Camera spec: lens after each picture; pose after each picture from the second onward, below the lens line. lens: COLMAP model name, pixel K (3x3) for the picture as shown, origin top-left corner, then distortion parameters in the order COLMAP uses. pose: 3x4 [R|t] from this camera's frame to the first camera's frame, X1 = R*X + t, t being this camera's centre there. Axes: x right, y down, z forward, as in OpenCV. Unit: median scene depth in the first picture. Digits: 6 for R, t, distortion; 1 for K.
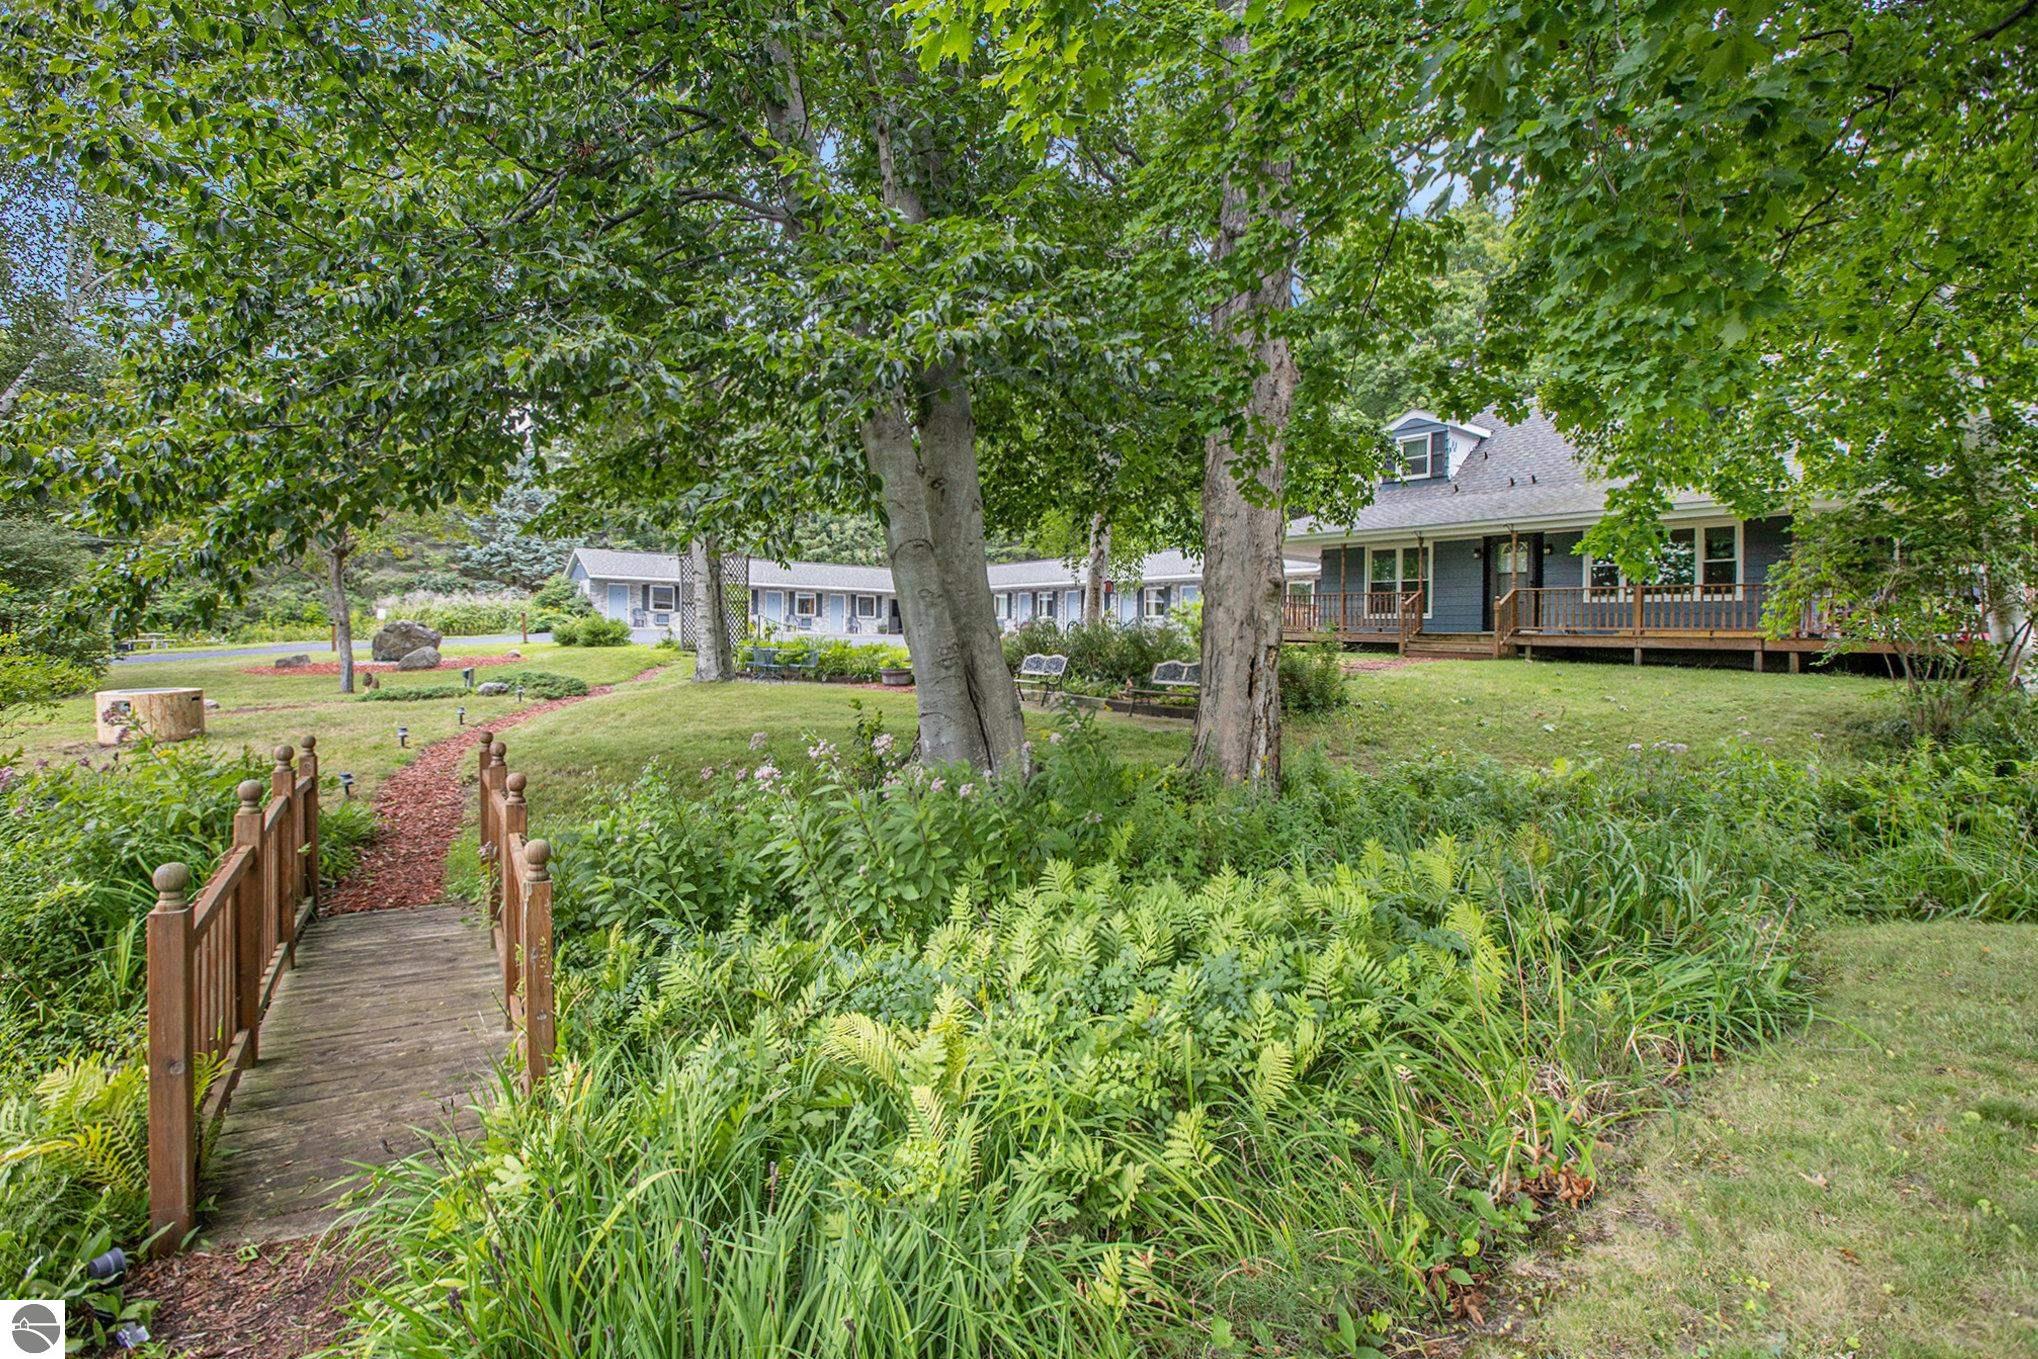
lens RADIAL K [[979.5, 0, 1011.0], [0, 979.5, 650.1], [0, 0, 1]] dist [0.001204, 0.000573]
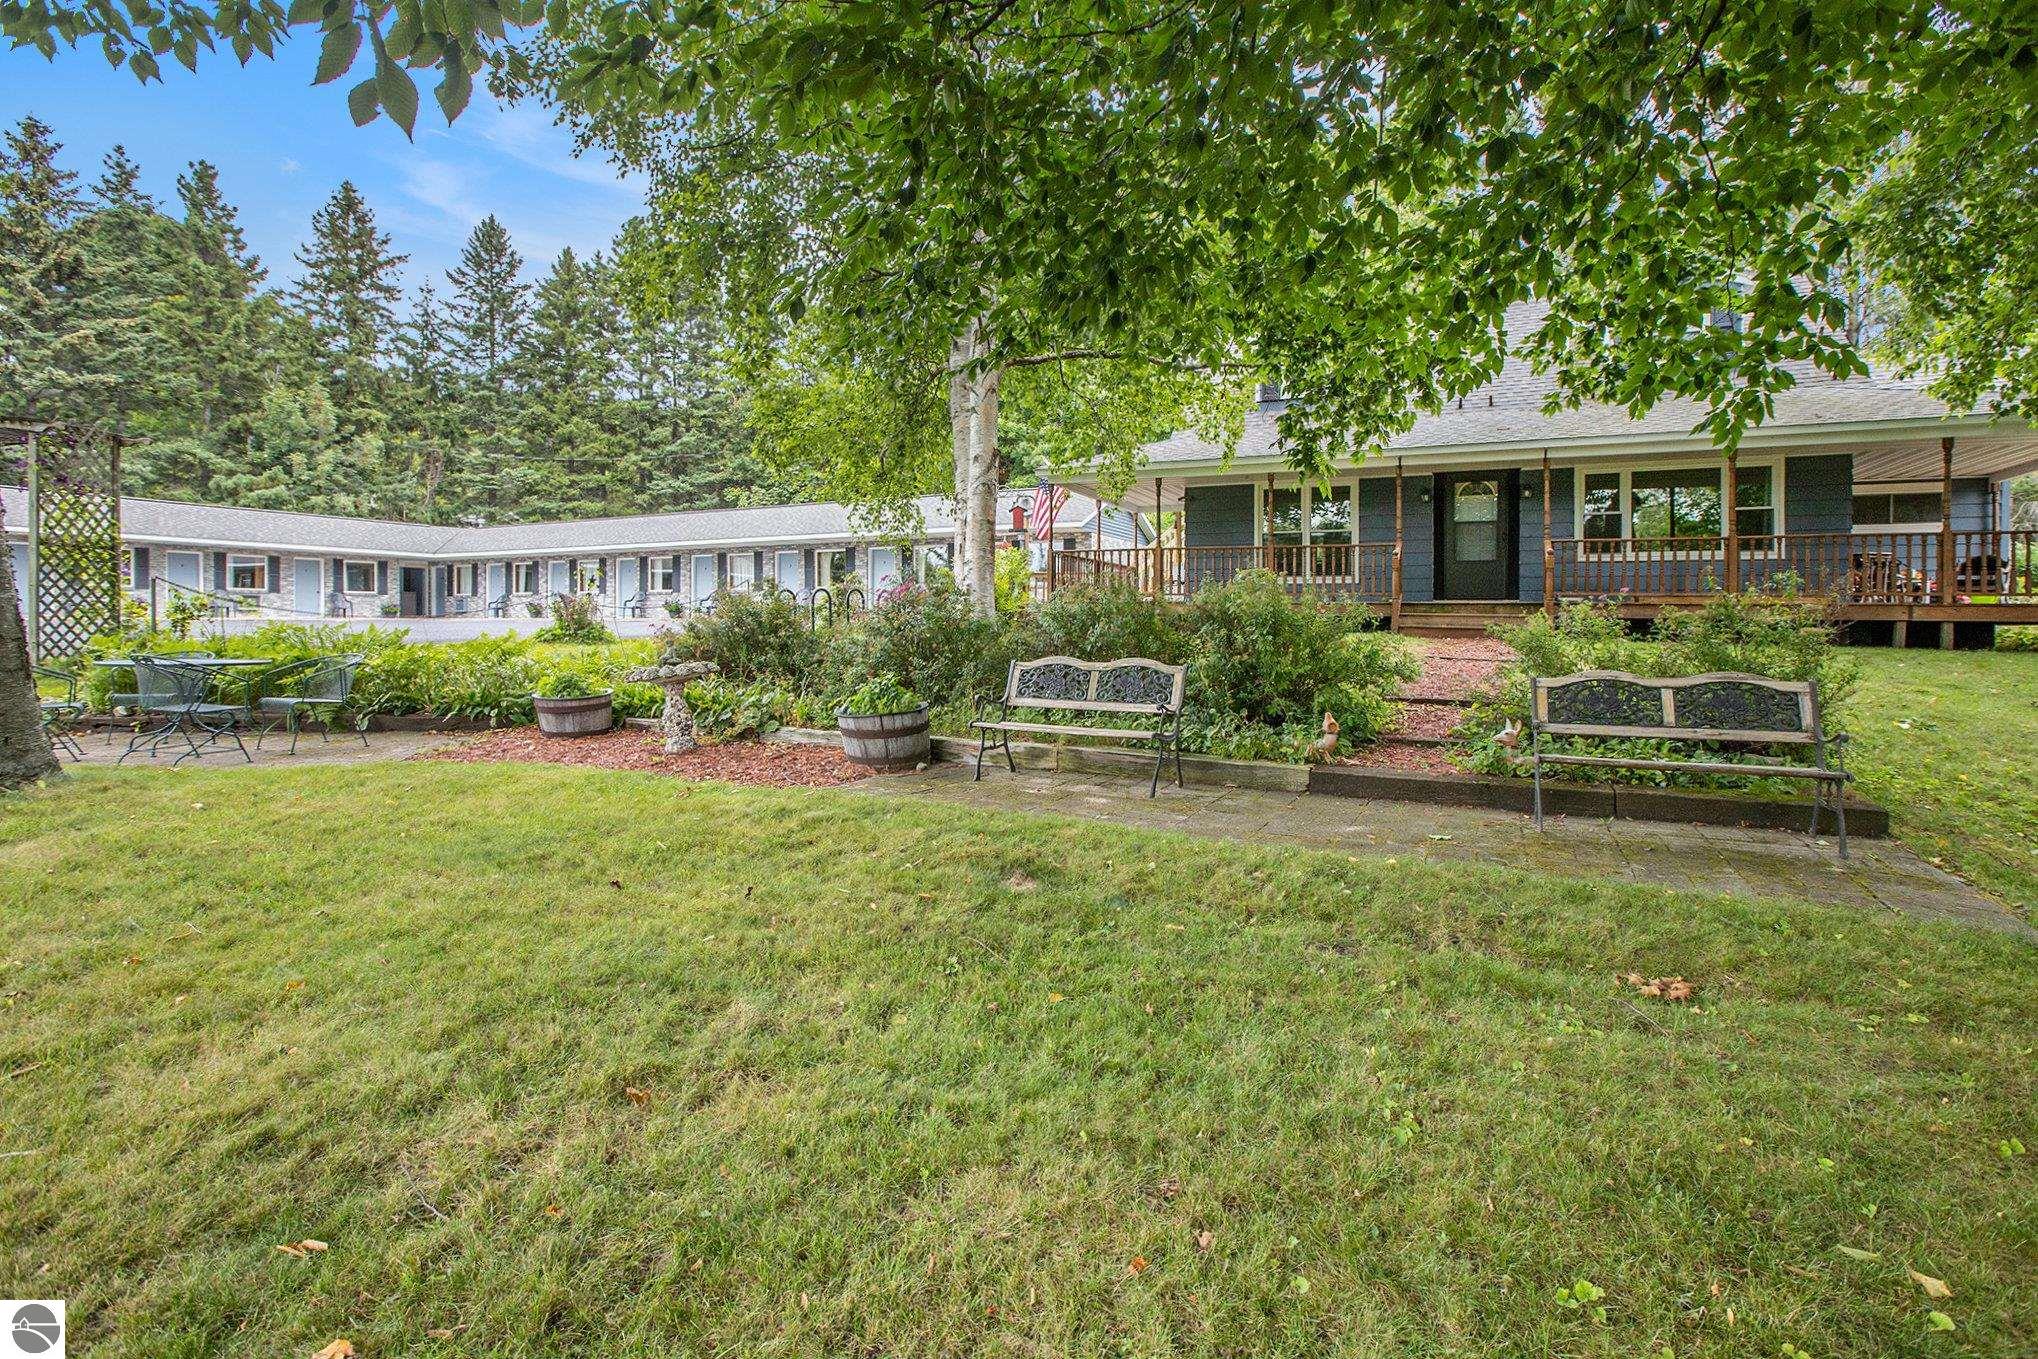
lens RADIAL K [[960.2, 0, 1026.8], [0, 960.2, 638.8], [0, 0, 1]] dist [0.002635, 0.002309]
pose [[0.884749, -0.025278, 0.465381, -0.060004], [0.020287, 0.999670, 0.015731, -0.003923], [-0.465626, -0.004476, 0.884971, 0.233086]]
